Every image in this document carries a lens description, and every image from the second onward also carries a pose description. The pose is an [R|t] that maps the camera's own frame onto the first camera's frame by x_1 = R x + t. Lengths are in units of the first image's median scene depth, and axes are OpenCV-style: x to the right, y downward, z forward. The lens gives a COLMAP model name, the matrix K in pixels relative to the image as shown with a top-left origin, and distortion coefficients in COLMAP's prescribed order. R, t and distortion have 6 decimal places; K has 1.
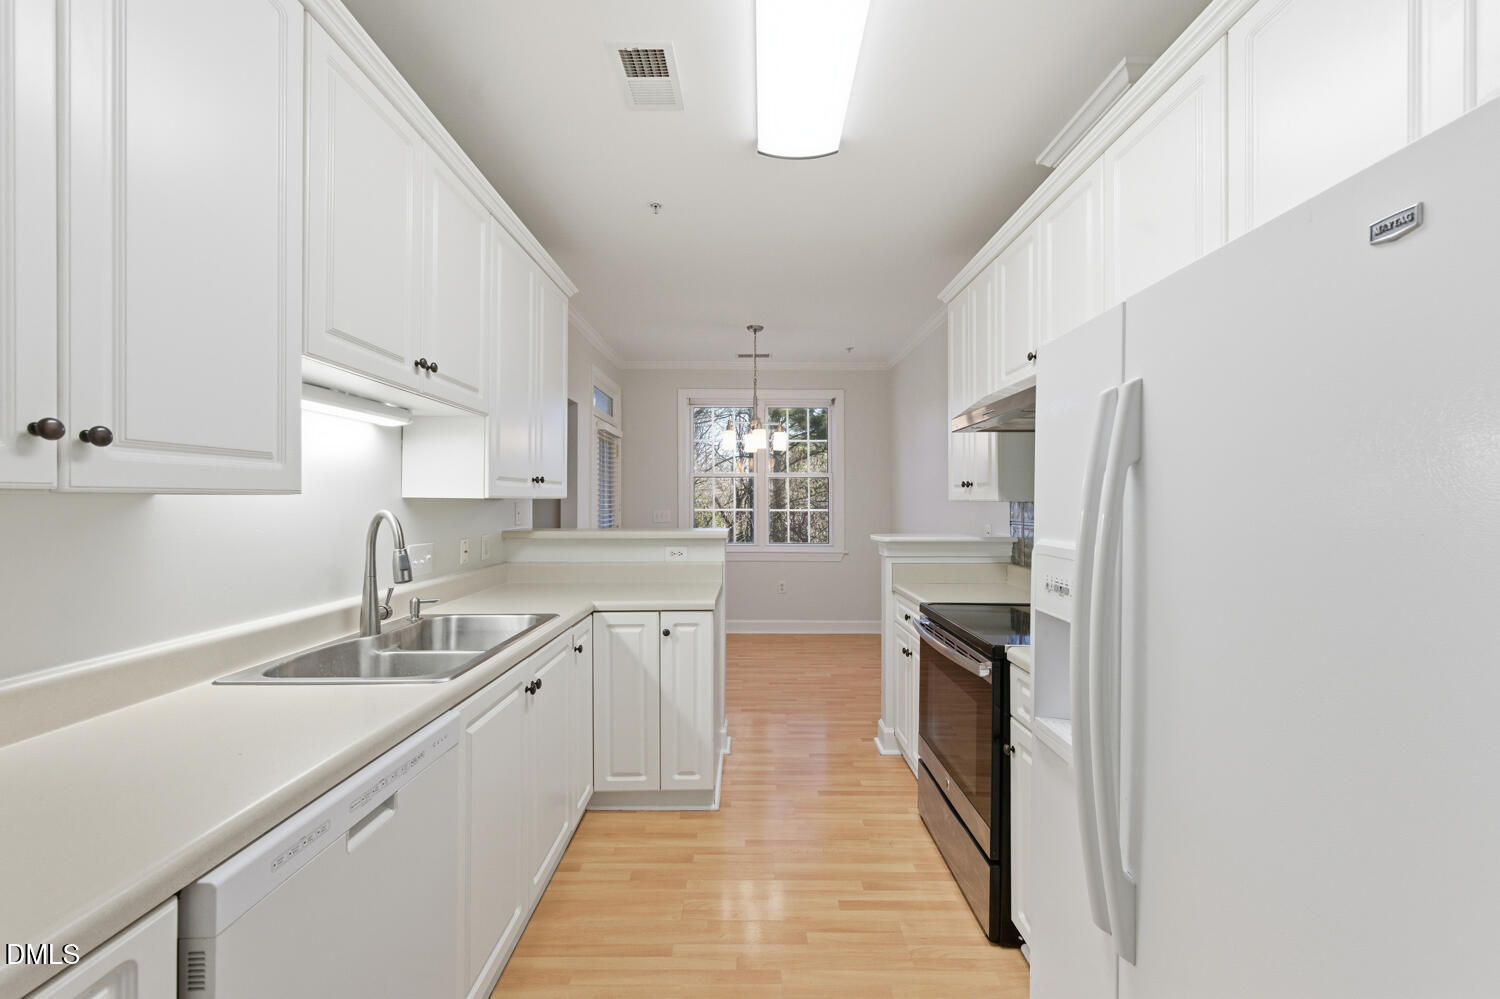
lens RADIAL K [[590.6, 0, 750.0], [0, 590.6, 499.5], [0, 0, 1]] dist [0.001105, -0.000082]
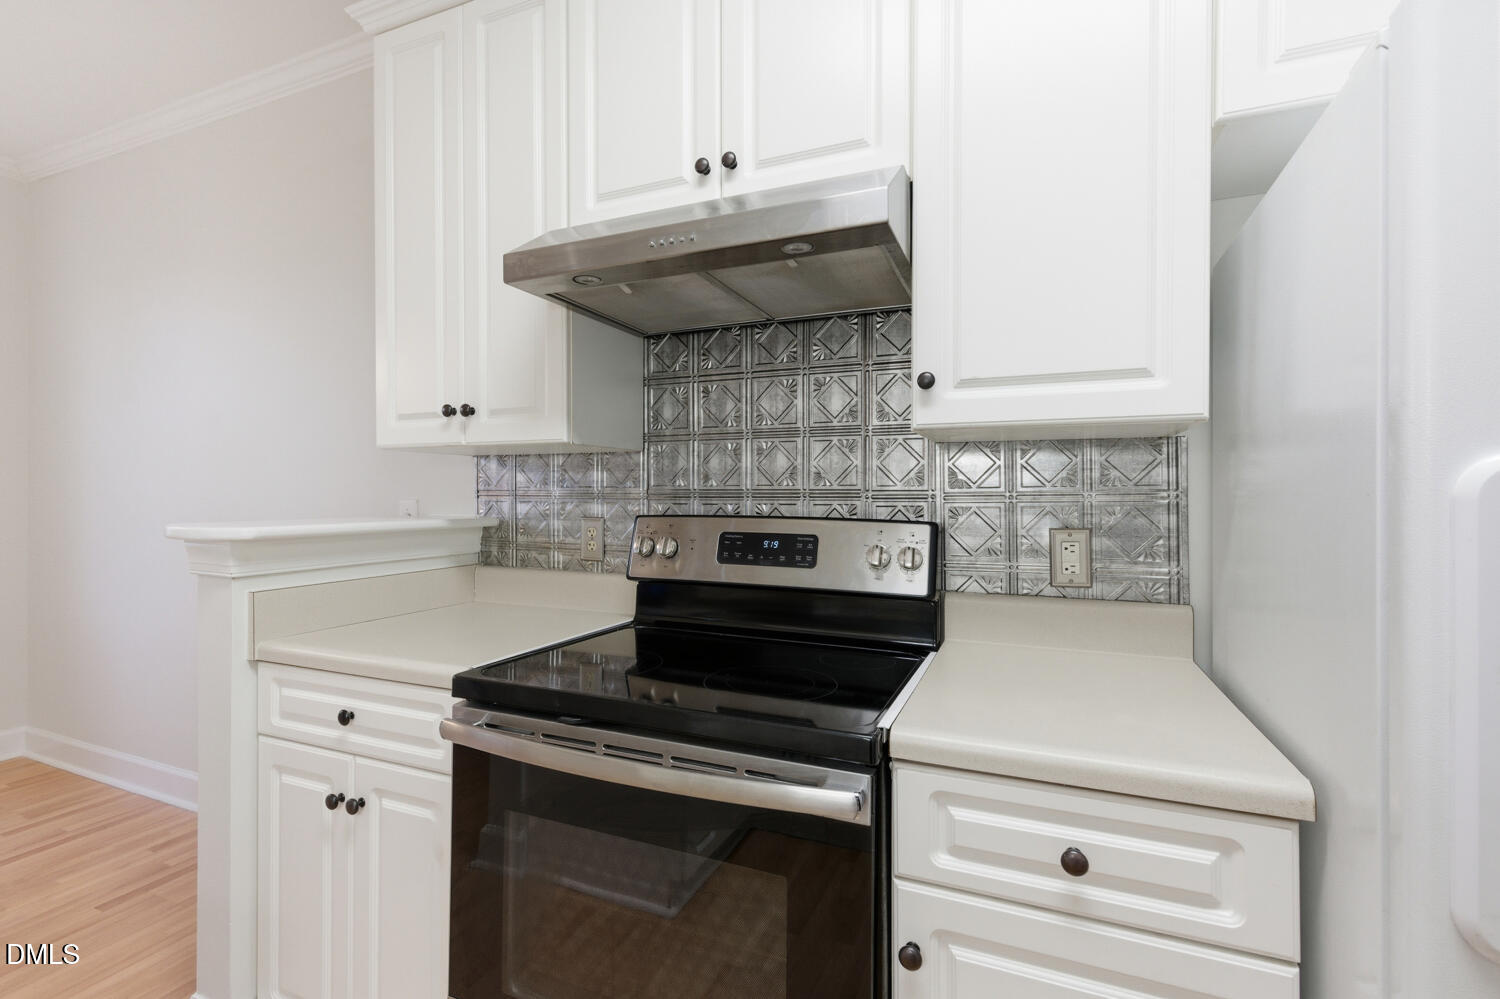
lens RADIAL K [[667.8, 0, 750.0], [0, 667.8, 499.5], [0, 0, 1]] dist [0.001592, 0.000213]
pose [[0.391069, -0.005479, 0.920345, -0.058768], [-0.005238, 0.999953, 0.008178, 0.048329], [-0.920347, -0.008020, 0.391021, 0.636778]]
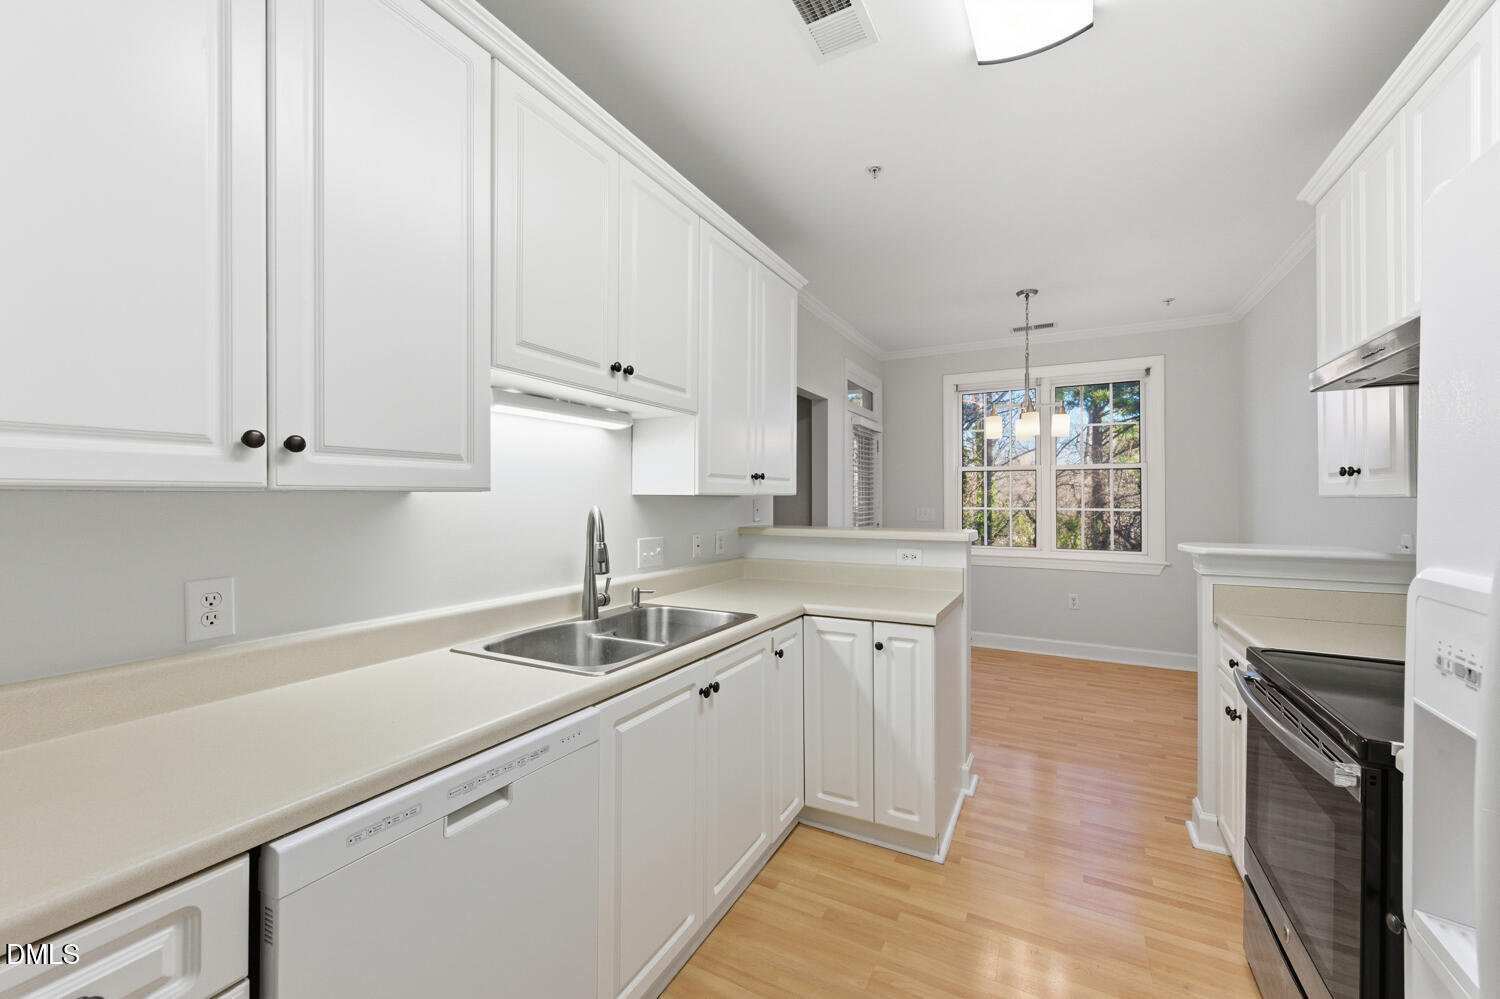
lens RADIAL K [[588.5, 0, 750.6], [0, 588.5, 496.5], [0, 0, 1]] dist [0.005275, -0.000731]
pose [[0.881991, -0.002415, -0.471261, 0.104940], [0.001993, 0.999997, -0.001394, 0.001716], [0.471263, 0.000290, 0.881993, 0.129327]]
